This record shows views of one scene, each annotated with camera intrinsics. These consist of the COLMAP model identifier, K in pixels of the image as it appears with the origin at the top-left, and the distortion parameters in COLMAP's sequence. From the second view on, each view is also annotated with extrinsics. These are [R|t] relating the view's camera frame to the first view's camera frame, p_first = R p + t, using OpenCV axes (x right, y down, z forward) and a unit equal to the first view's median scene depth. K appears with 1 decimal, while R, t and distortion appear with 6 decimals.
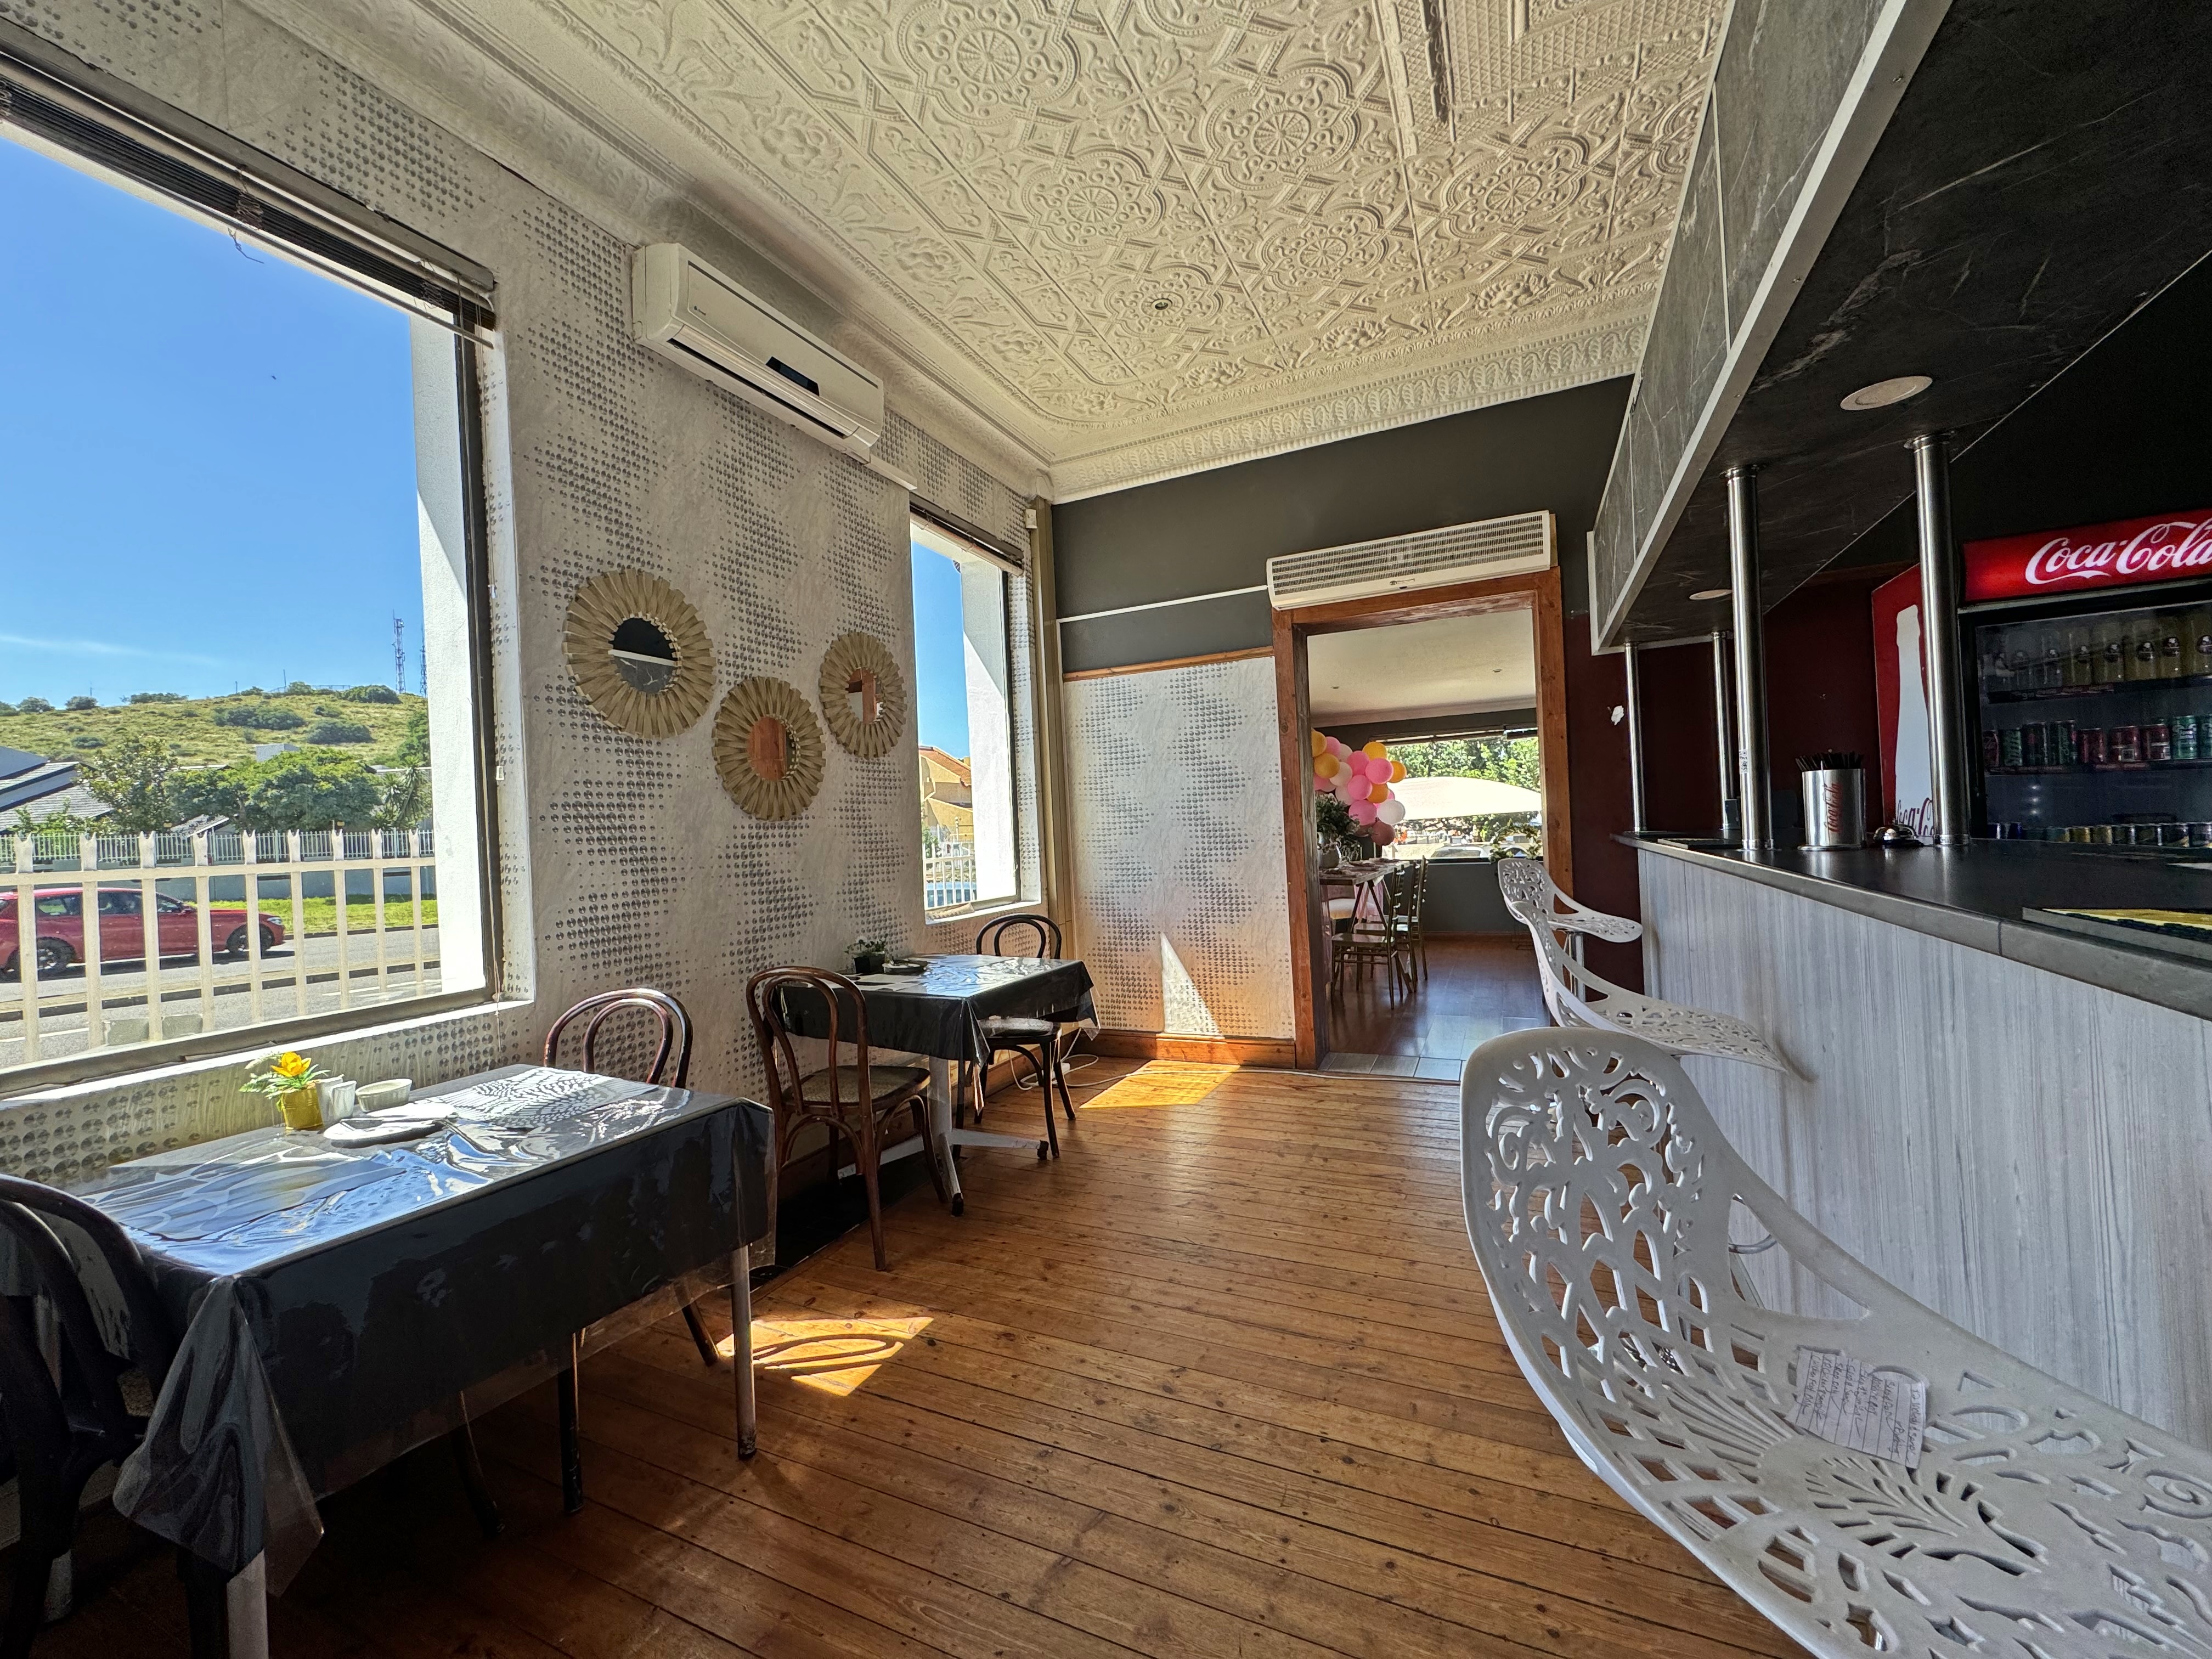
lens RADIAL K [[884.3, 0, 1105.8], [0, 884.3, 825.4], [0, 0, 1]] dist [-0.000710, 0.000271]
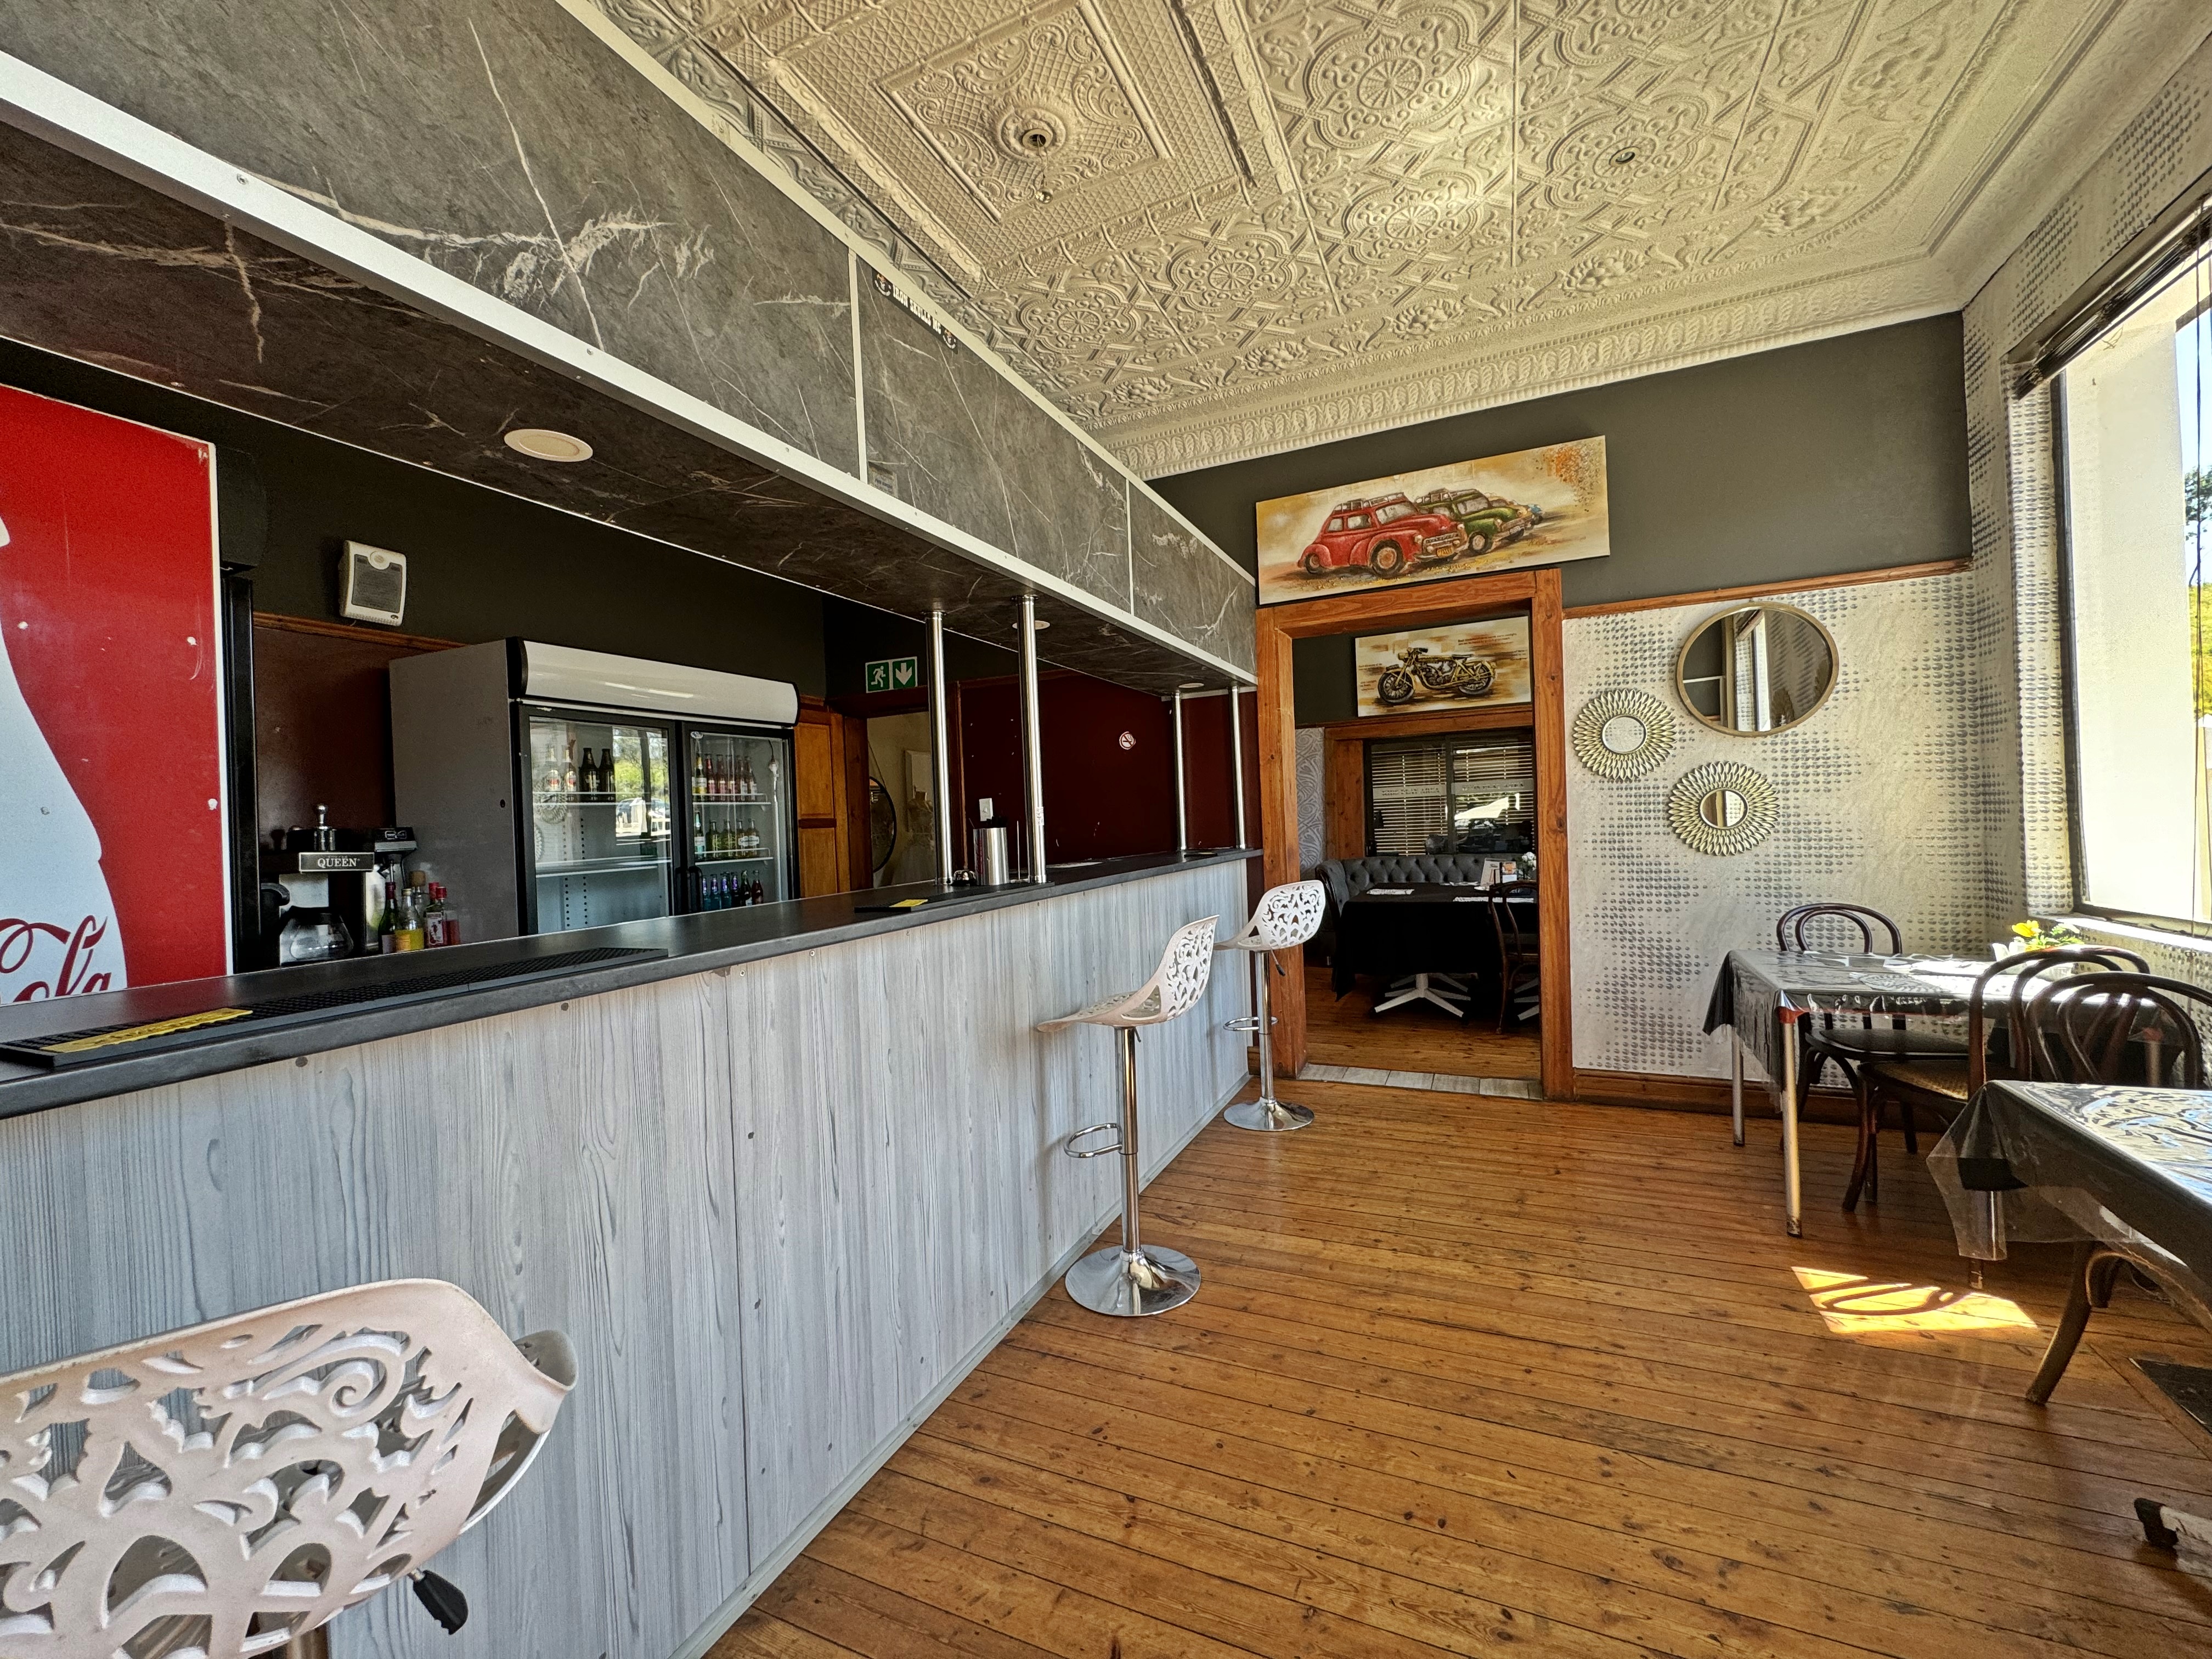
lens RADIAL K [[884.3, 0, 1105.8], [0, 884.3, 825.4], [0, 0, 1]] dist [-0.000710, 0.000271]
pose [[-0.996075, 0.087386, -0.014087, 0.404535], [0.087390, 0.996174, 0.000319, -0.031742], [0.014061, -0.000913, -0.999901, 1.457128]]
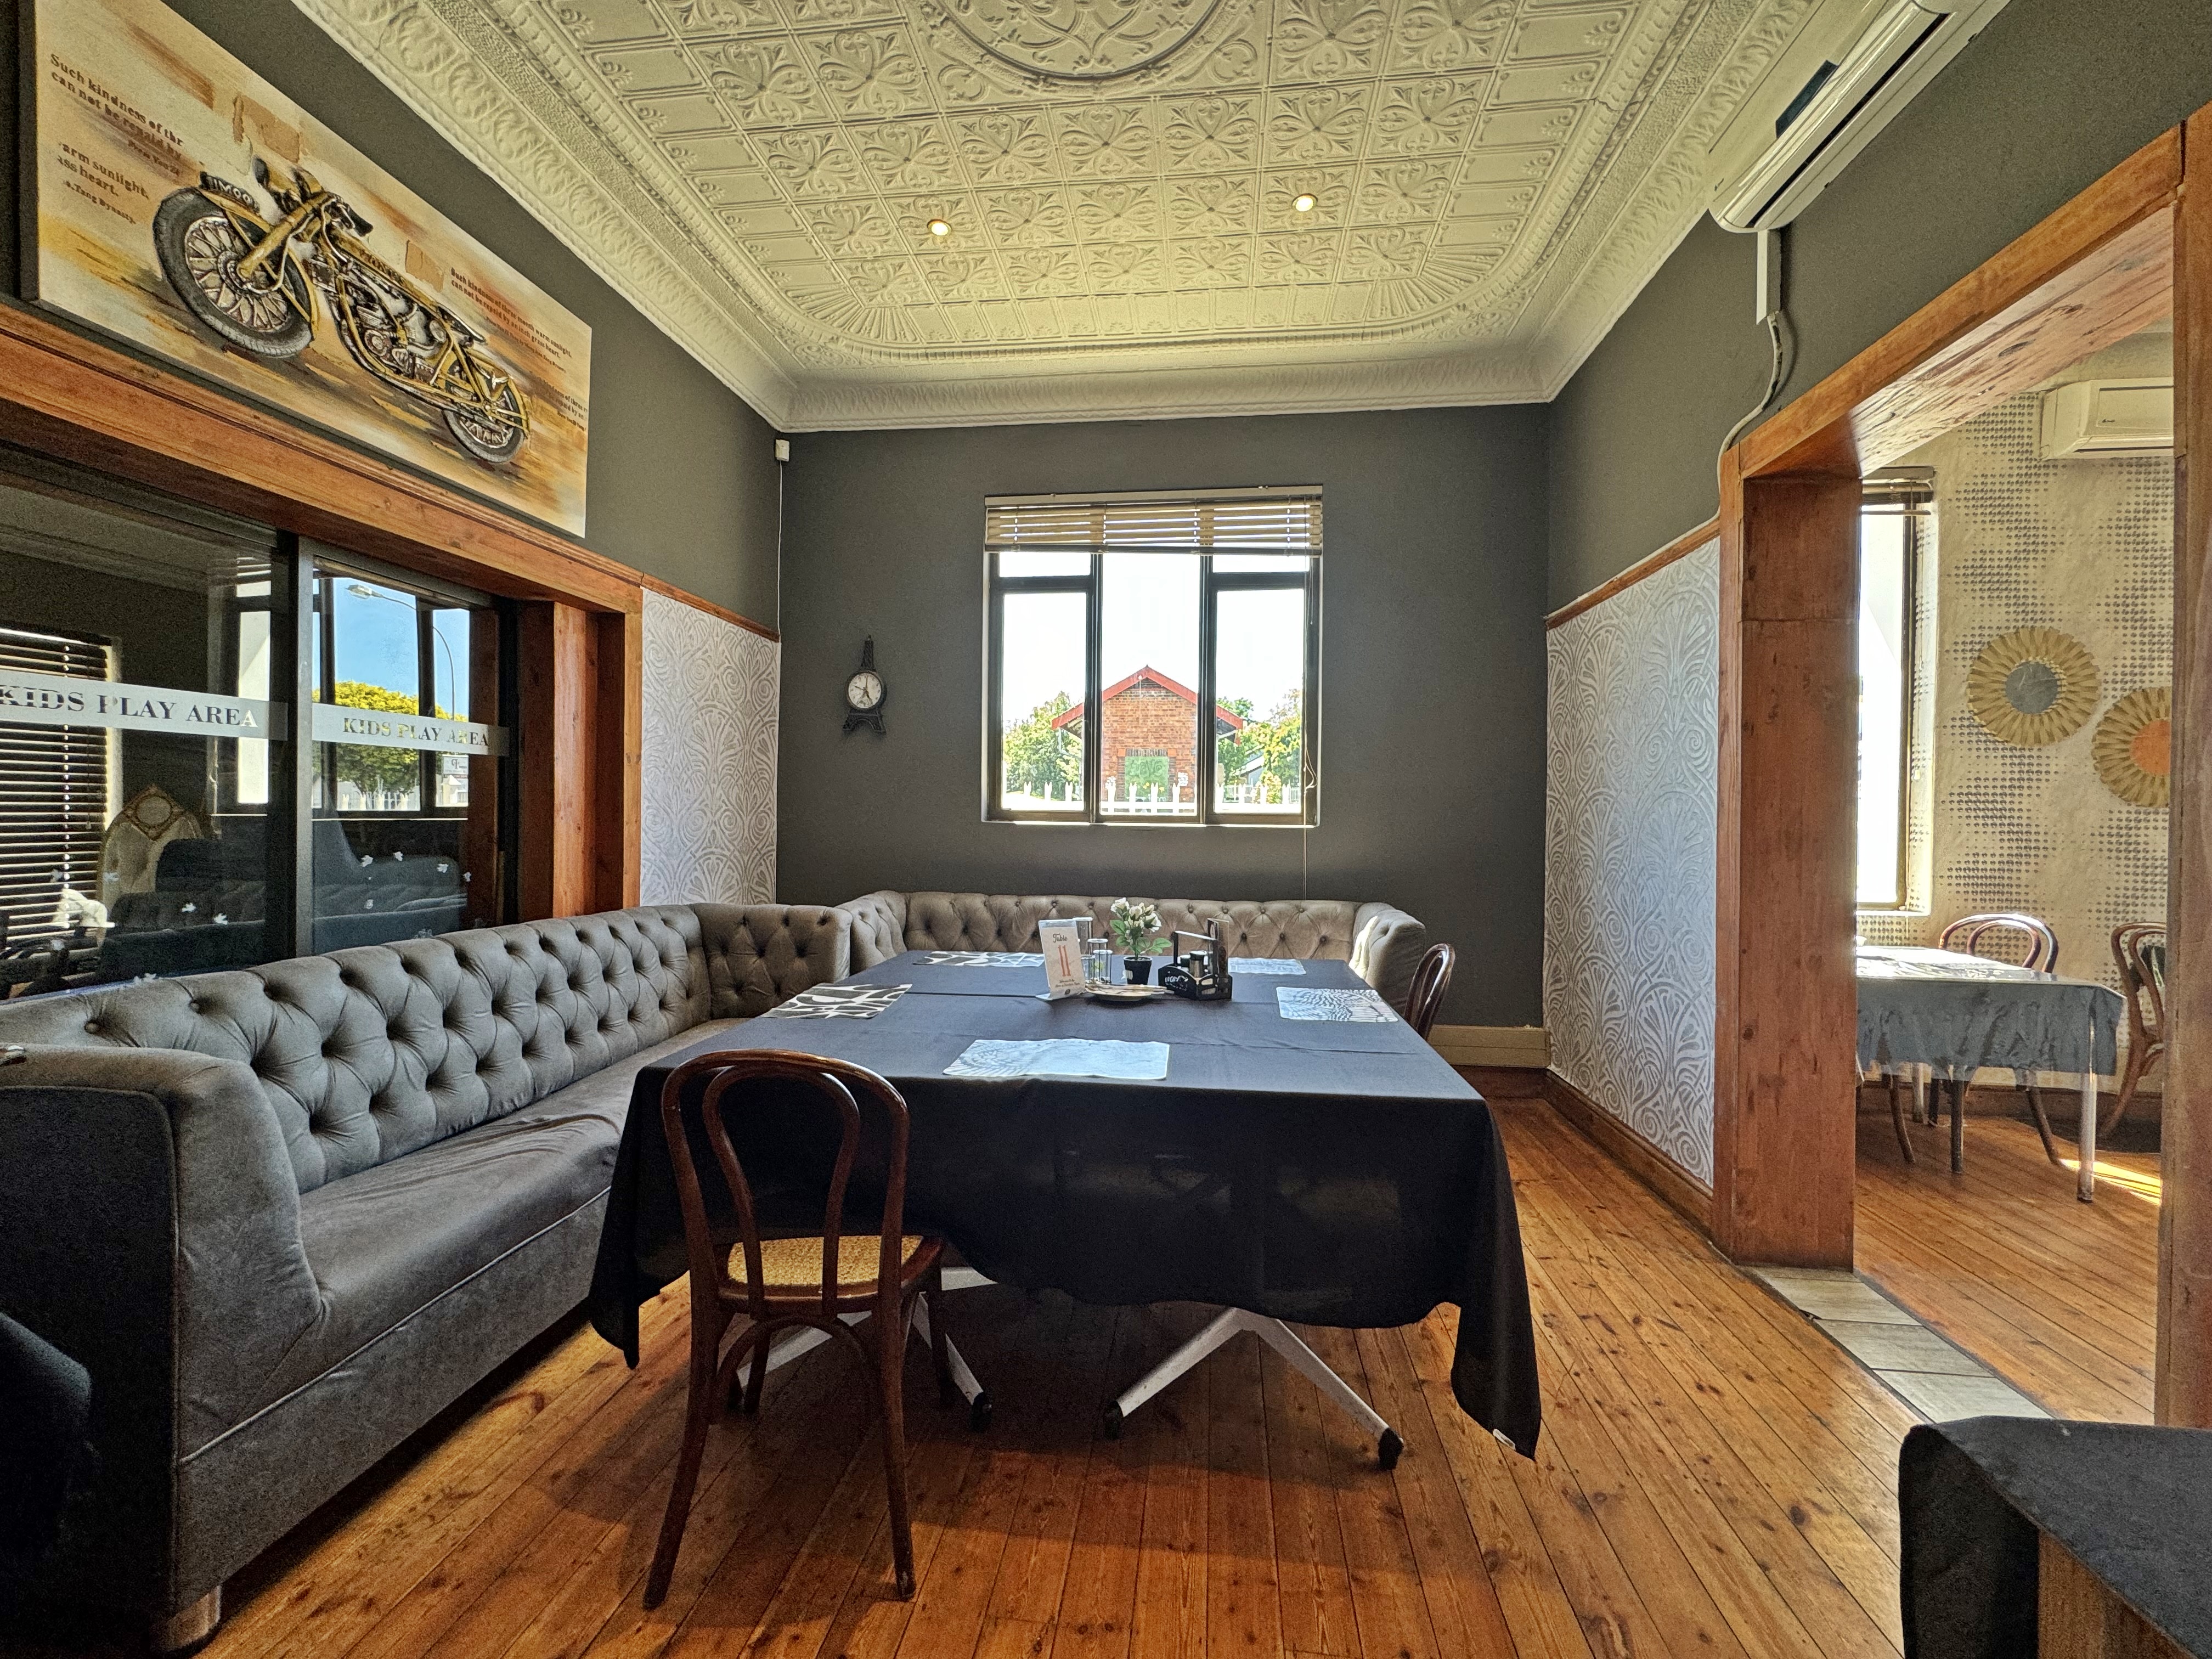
lens RADIAL K [[884.3, 0, 1105.8], [0, 884.3, 825.4], [0, 0, 1]] dist [-0.000710, 0.000271]
pose [[0.315507, 0.062043, -0.946893, 0.312357], [-0.022717, 0.998068, 0.057827, -0.018766], [0.948651, 0.003266, 0.316307, -0.734052]]
